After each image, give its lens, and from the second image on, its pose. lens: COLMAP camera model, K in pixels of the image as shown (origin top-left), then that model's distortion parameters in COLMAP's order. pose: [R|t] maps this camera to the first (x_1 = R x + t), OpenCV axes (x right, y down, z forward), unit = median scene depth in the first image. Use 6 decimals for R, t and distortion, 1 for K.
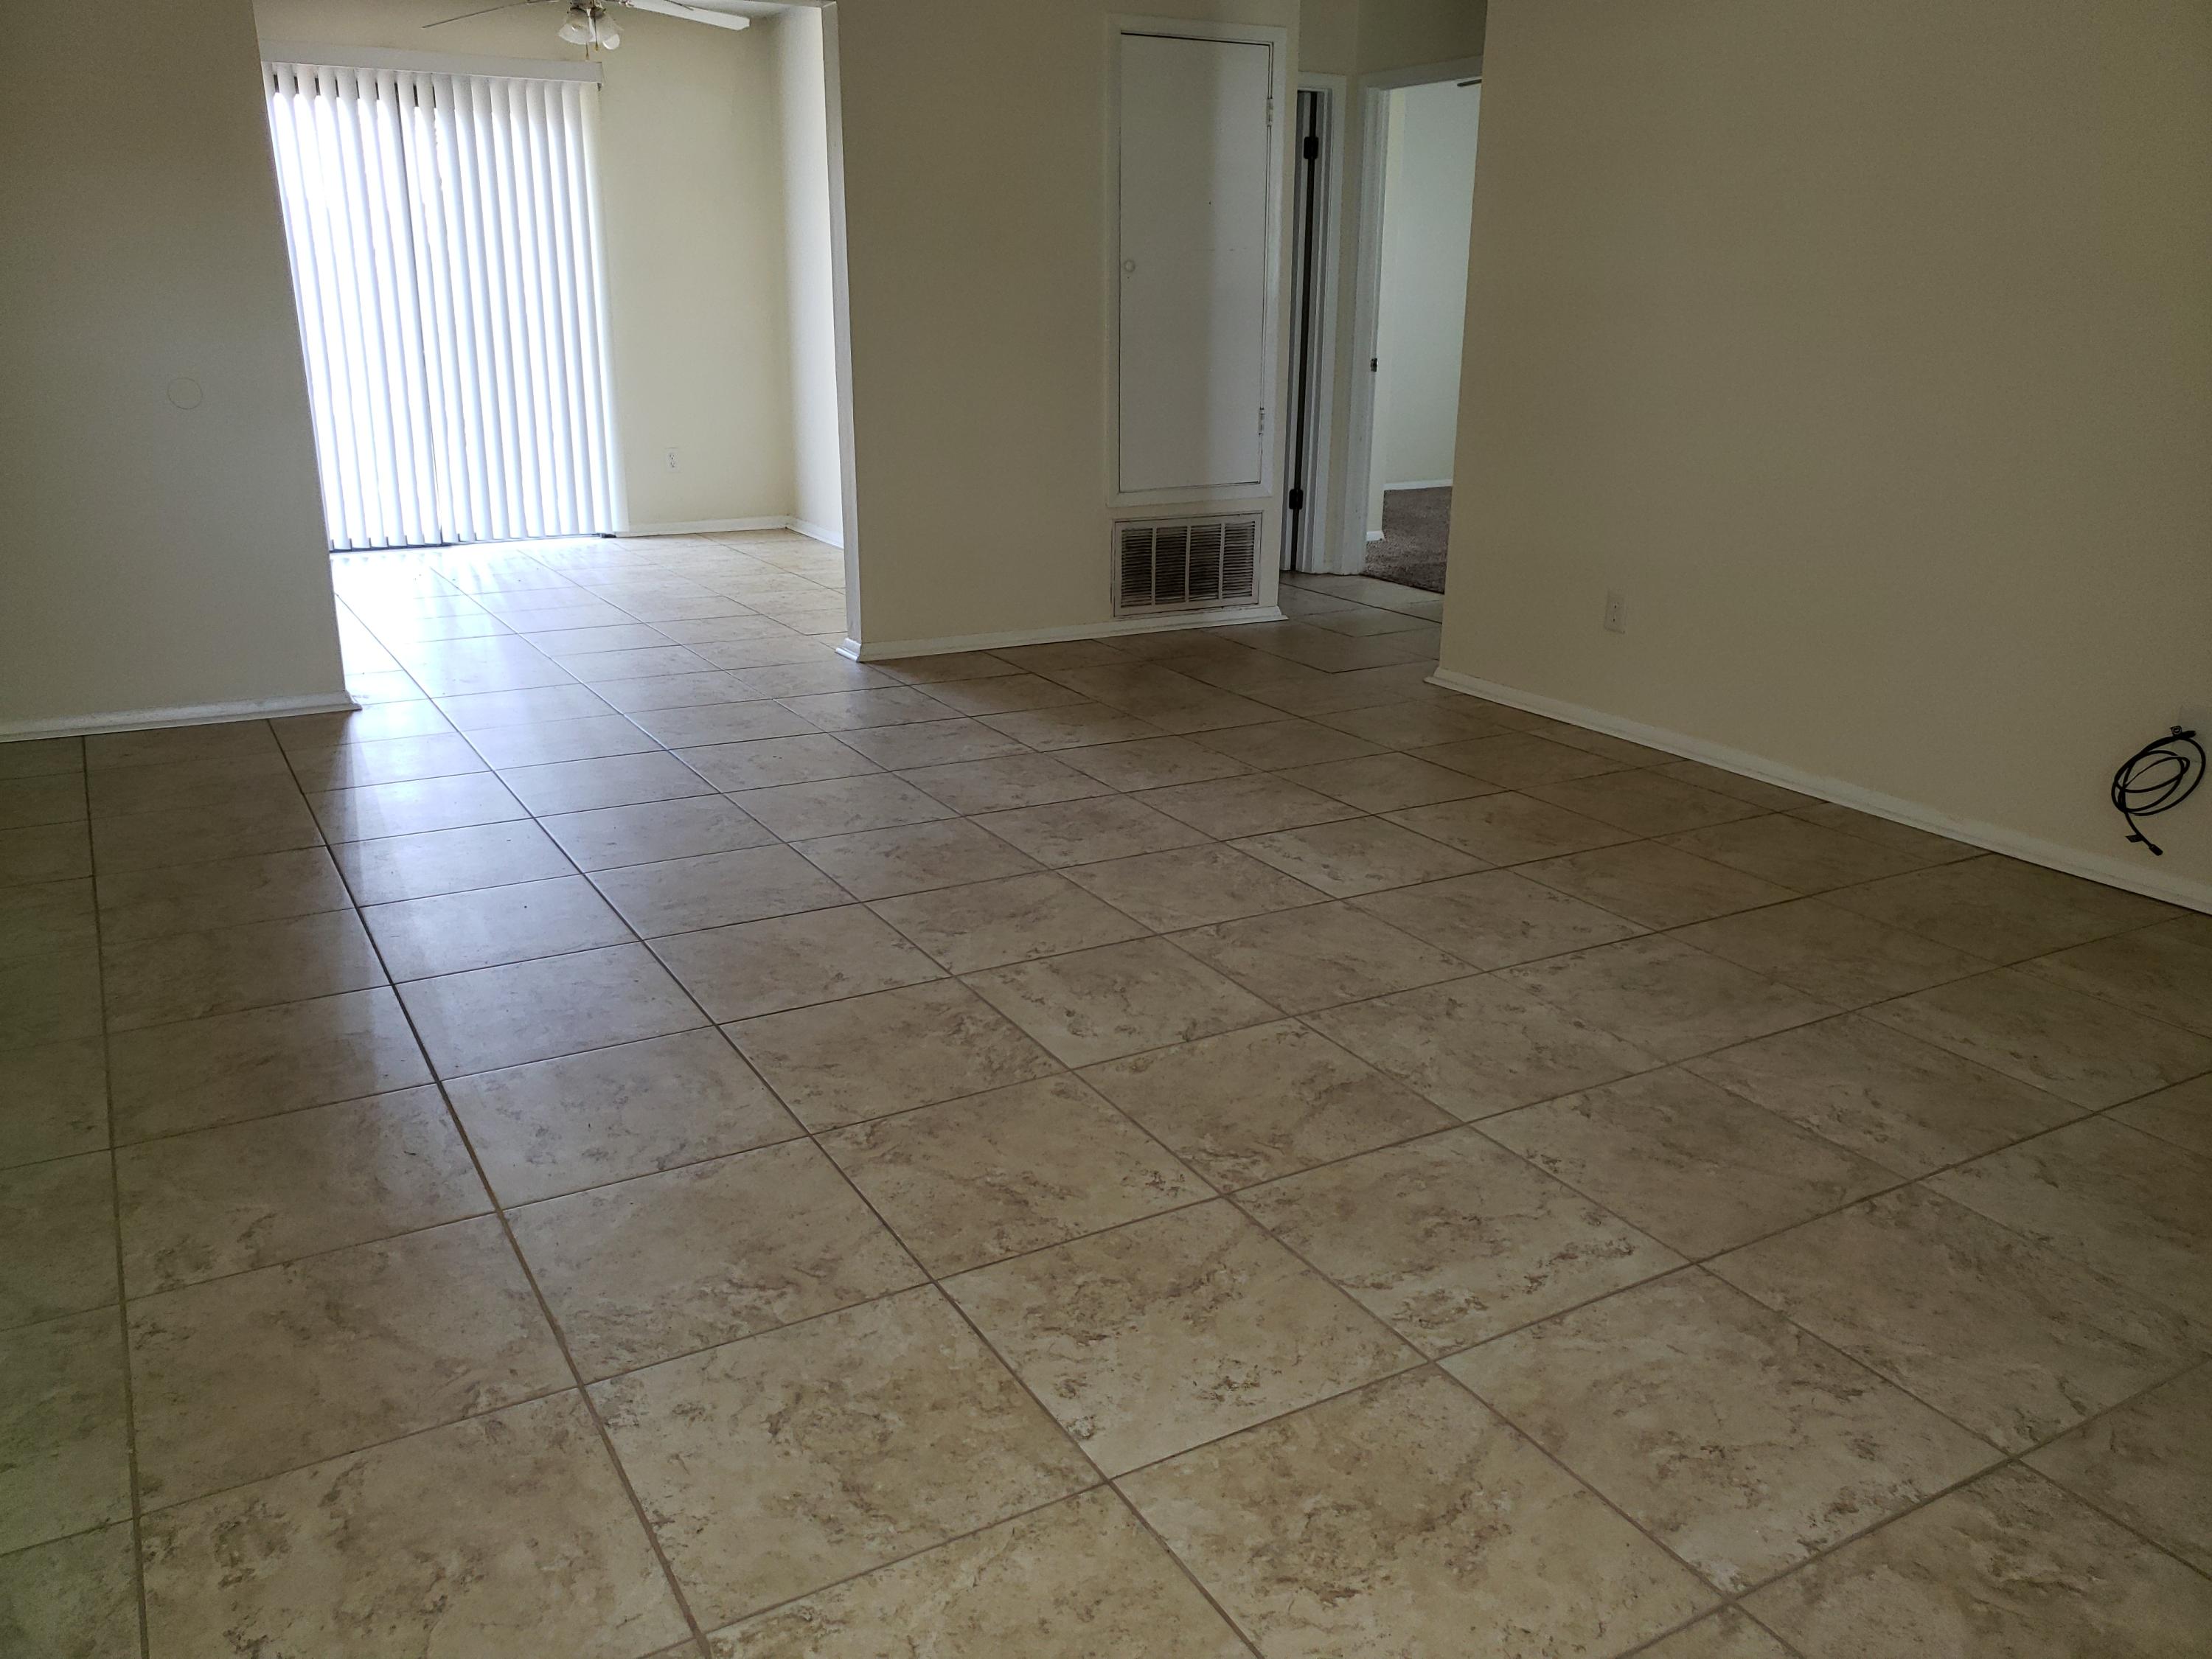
lens RADIAL K [[1707.4, 0, 1082.4], [0, 1707.4, 834.6], [0, 0, 1]] dist [0.050563, -0.066389]
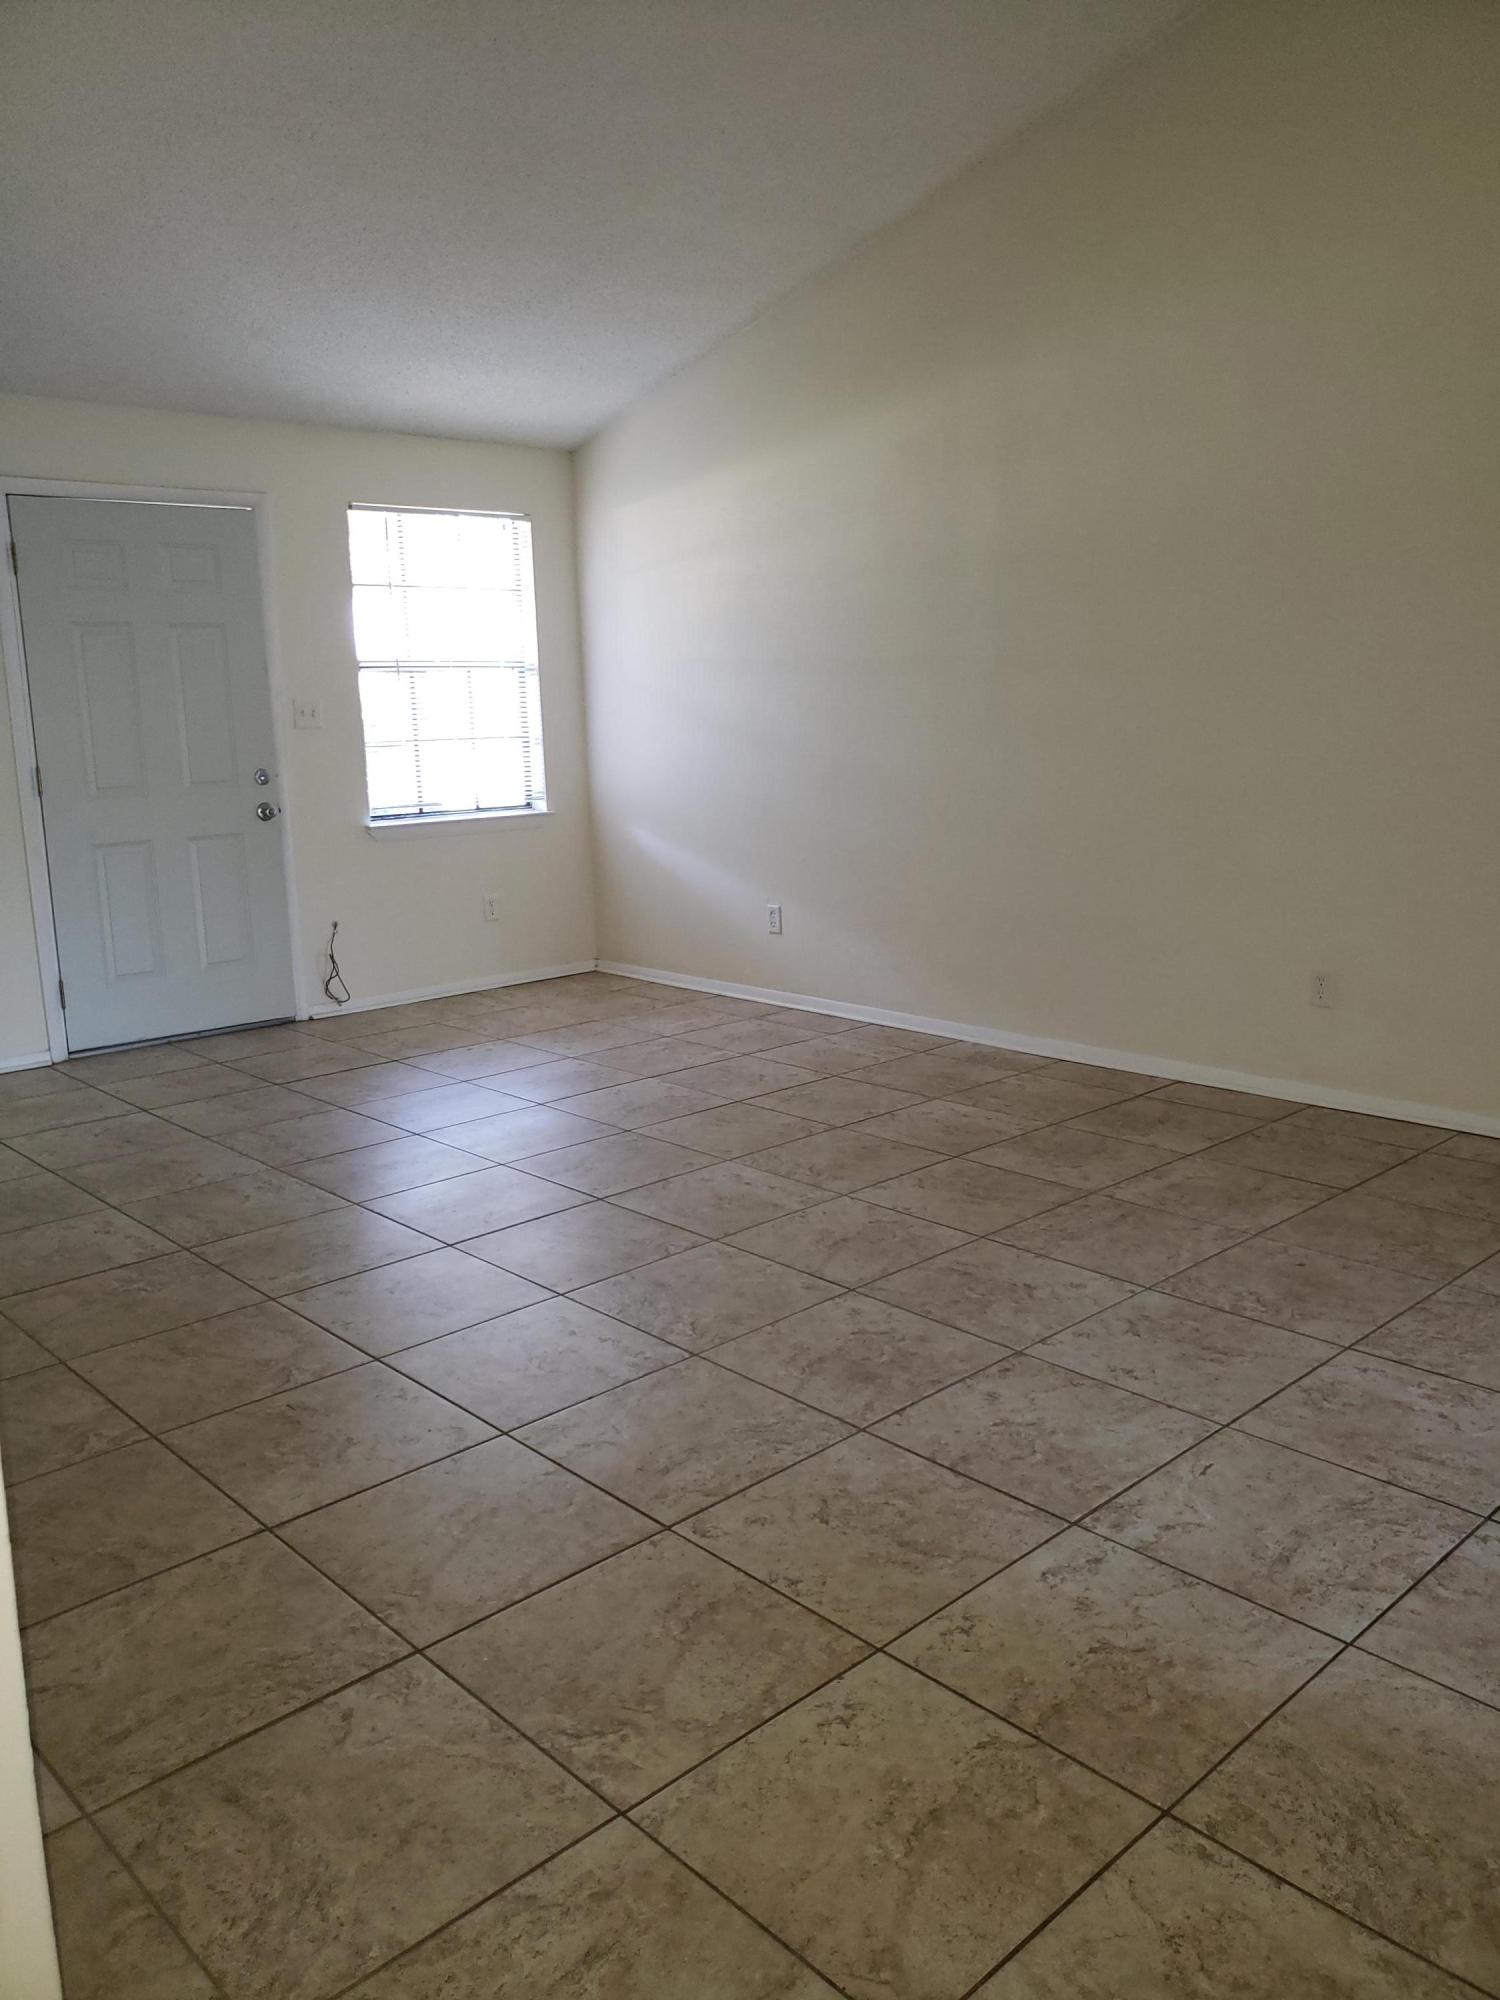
lens RADIAL K [[1543.8, 0, 745.9], [0, 1543.8, 982.9], [0, 0, 1]] dist [0.050563, -0.066389]
pose [[-0.972447, 0.058257, -0.225729, 0.252553], [-0.056887, 0.879704, 0.472107, -0.601822], [0.226078, 0.471940, -0.852151, 1.810816]]
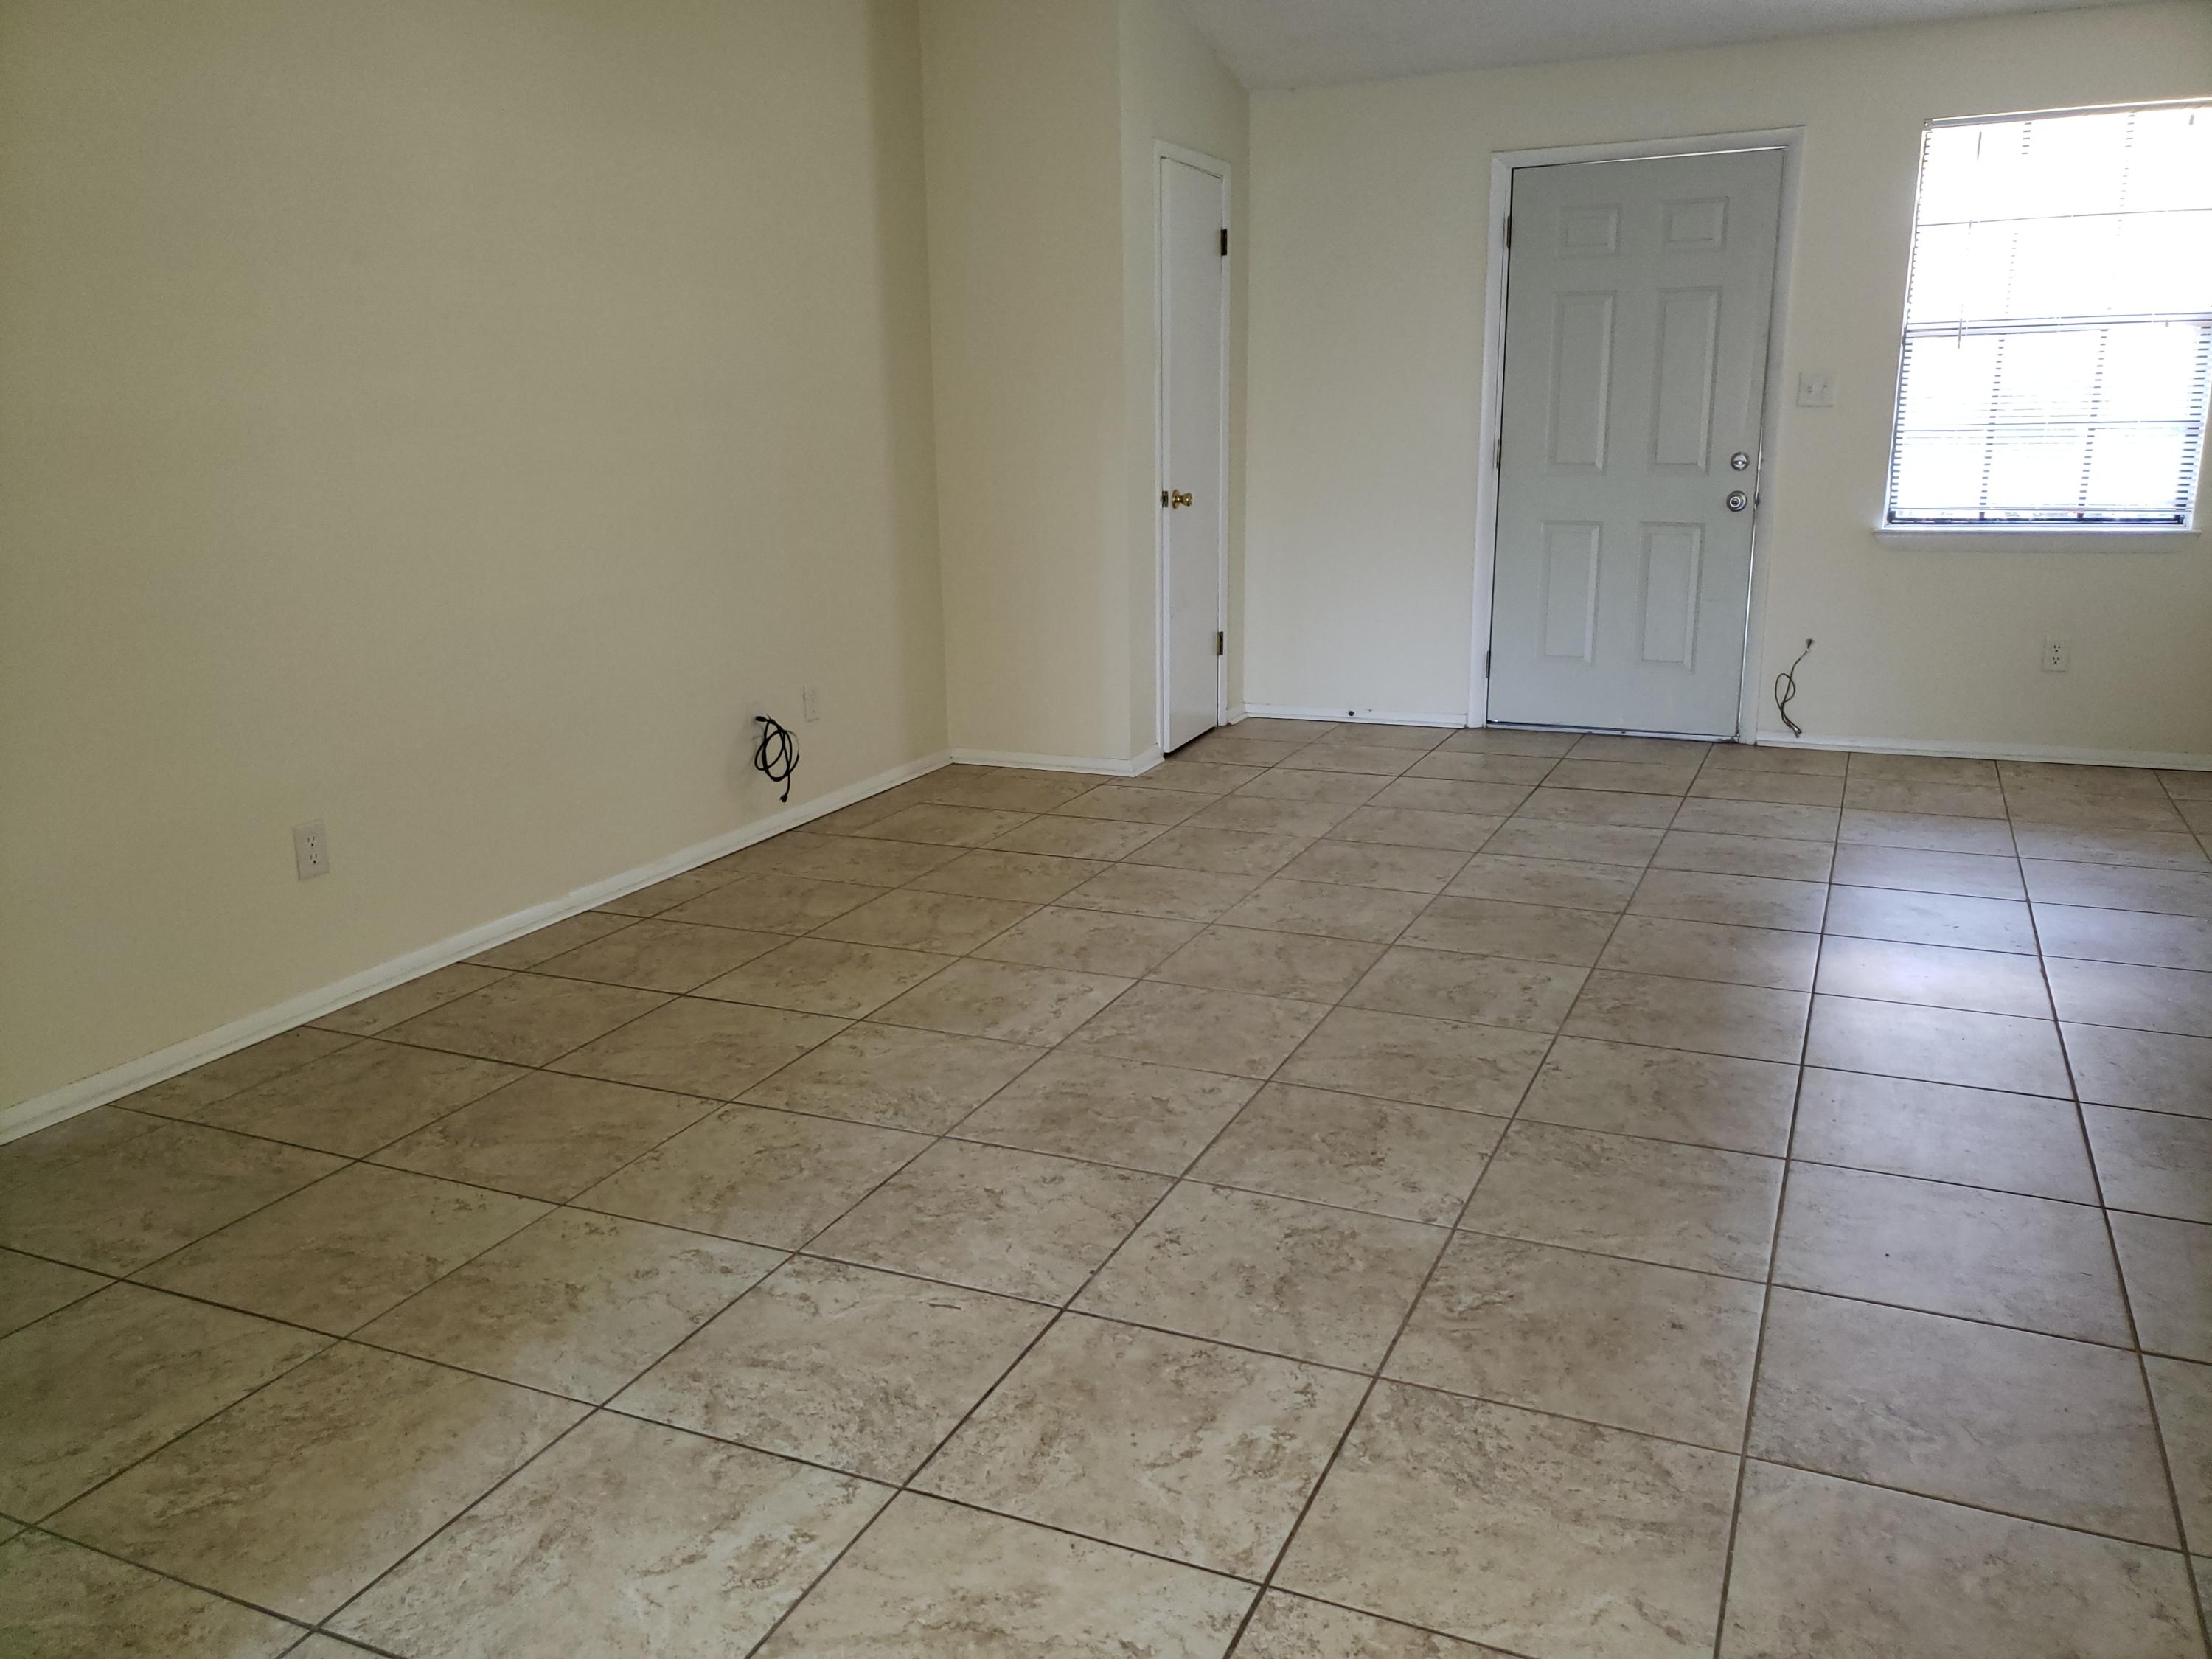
lens RADIAL K [[1707.4, 0, 1097.0], [0, 1707.4, 816.1], [0, 0, 1]] dist [0.050563, -0.066389]
pose [[-0.588388, -0.186443, 0.786790, -0.663901], [0.264327, 0.875240, 0.405075, -0.499913], [-0.764154, 0.446311, -0.465699, 1.525656]]
